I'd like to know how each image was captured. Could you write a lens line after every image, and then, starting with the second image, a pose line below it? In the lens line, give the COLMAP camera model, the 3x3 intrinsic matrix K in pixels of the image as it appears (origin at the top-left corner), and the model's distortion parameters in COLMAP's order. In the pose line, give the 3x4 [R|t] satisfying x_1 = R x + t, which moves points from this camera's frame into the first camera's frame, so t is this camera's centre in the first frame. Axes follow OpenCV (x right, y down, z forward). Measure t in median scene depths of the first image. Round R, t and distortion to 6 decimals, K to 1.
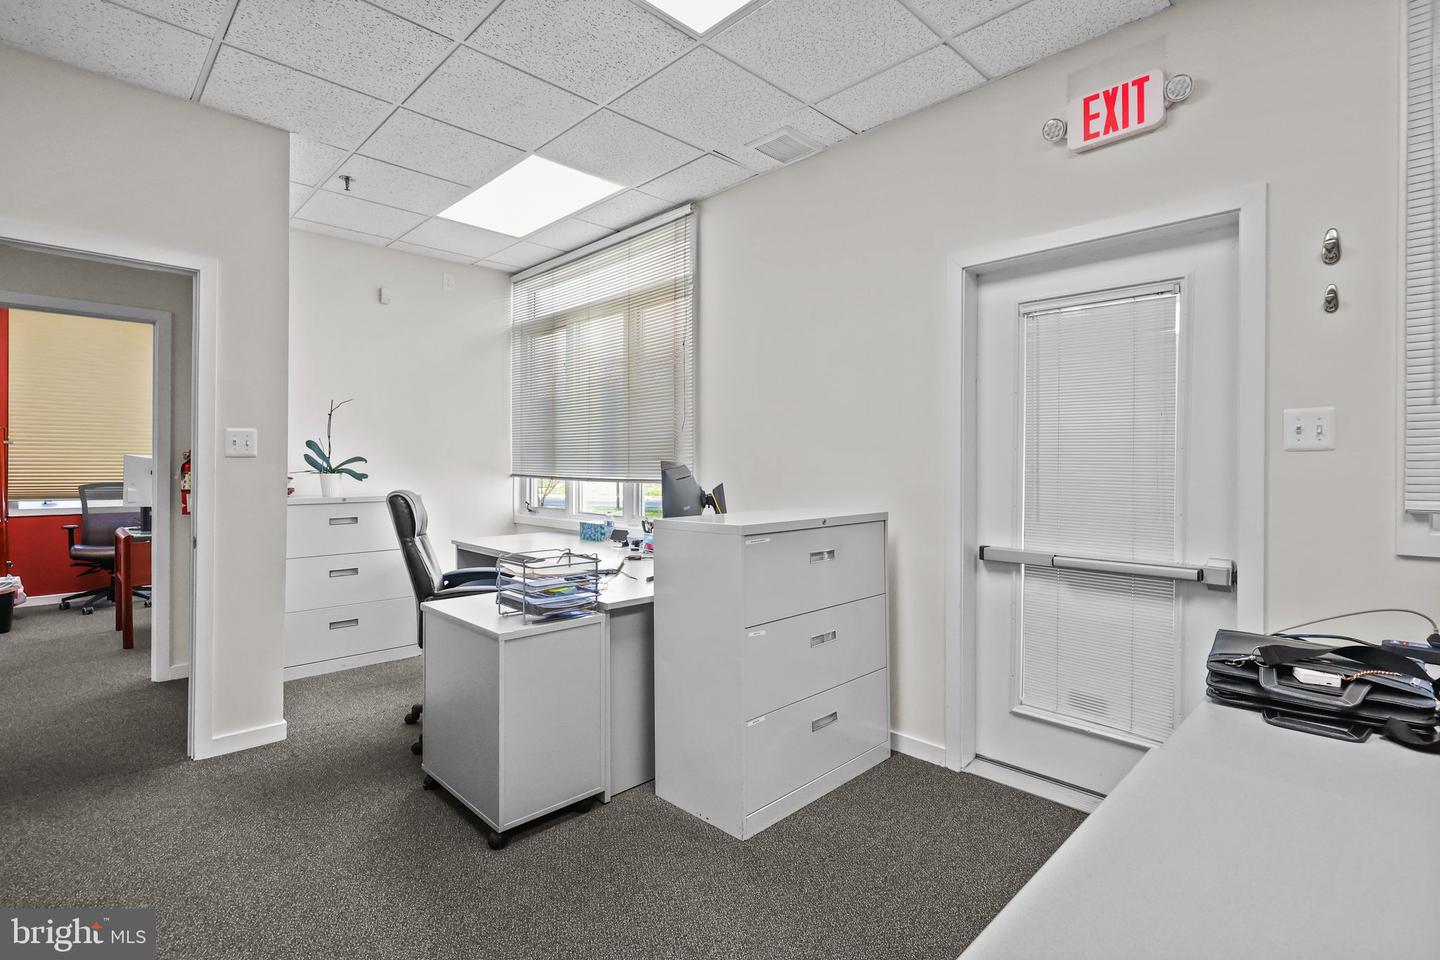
lens RADIAL K [[671.1, 0, 712.1], [0, 671.1, 466.6], [0, 0, 1]] dist [-0.005744, -0.000715]
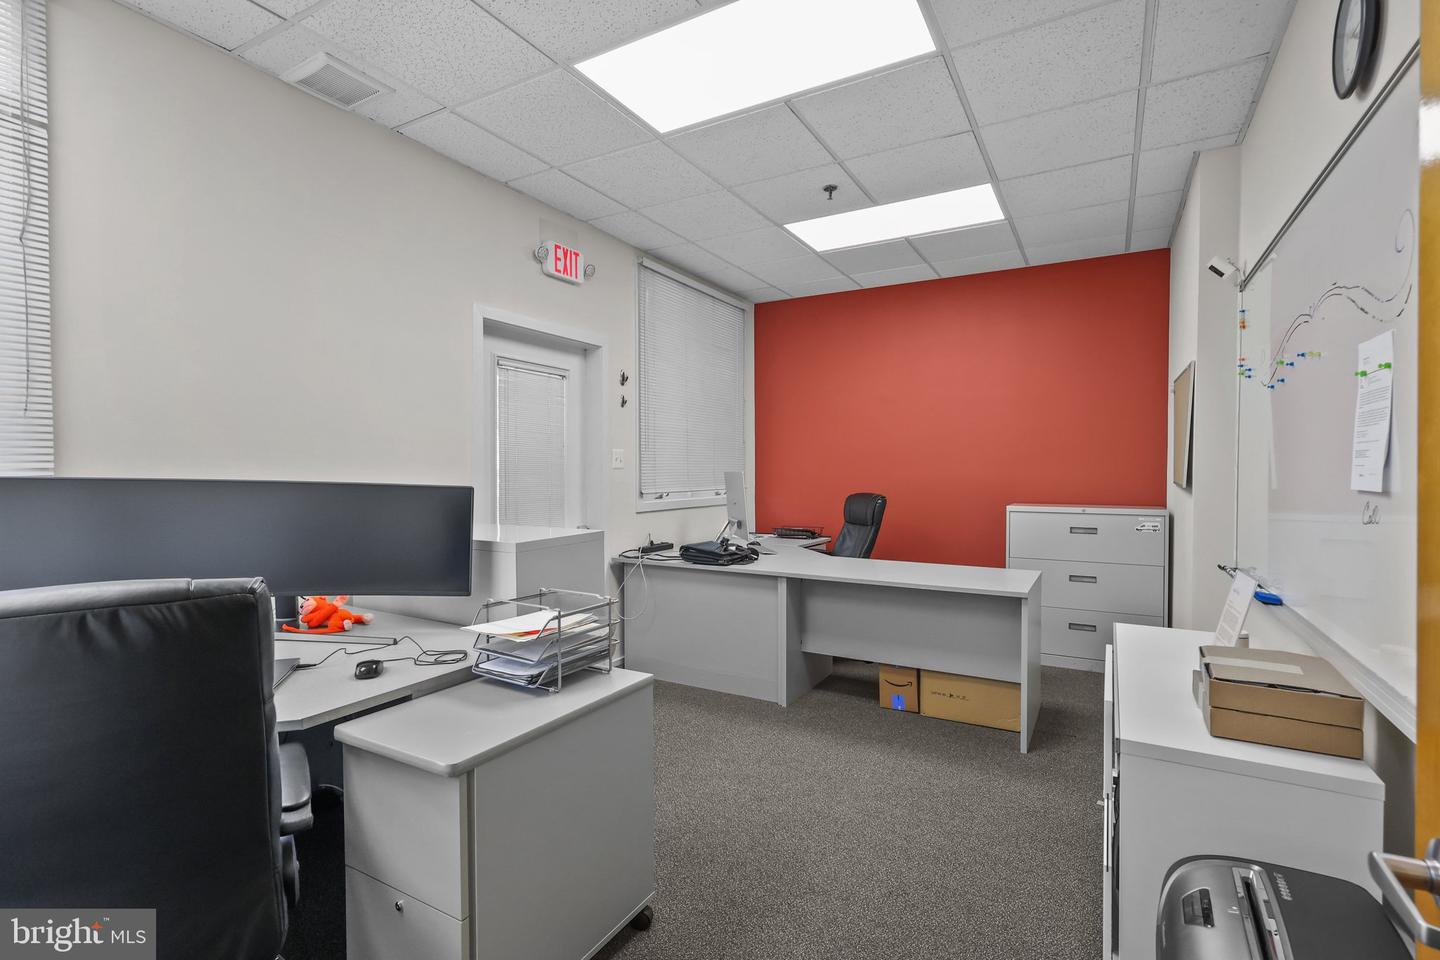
lens RADIAL K [[697.2, 0, 716.7], [0, 697.2, 481.6], [0, 0, 1]] dist [-0.000547, 0.000503]
pose [[-0.264224, -0.012640, 0.964379, -1.174239], [0.009846, 0.999827, 0.015802, -0.013100], [-0.964411, 0.013670, -0.264053, 1.108446]]
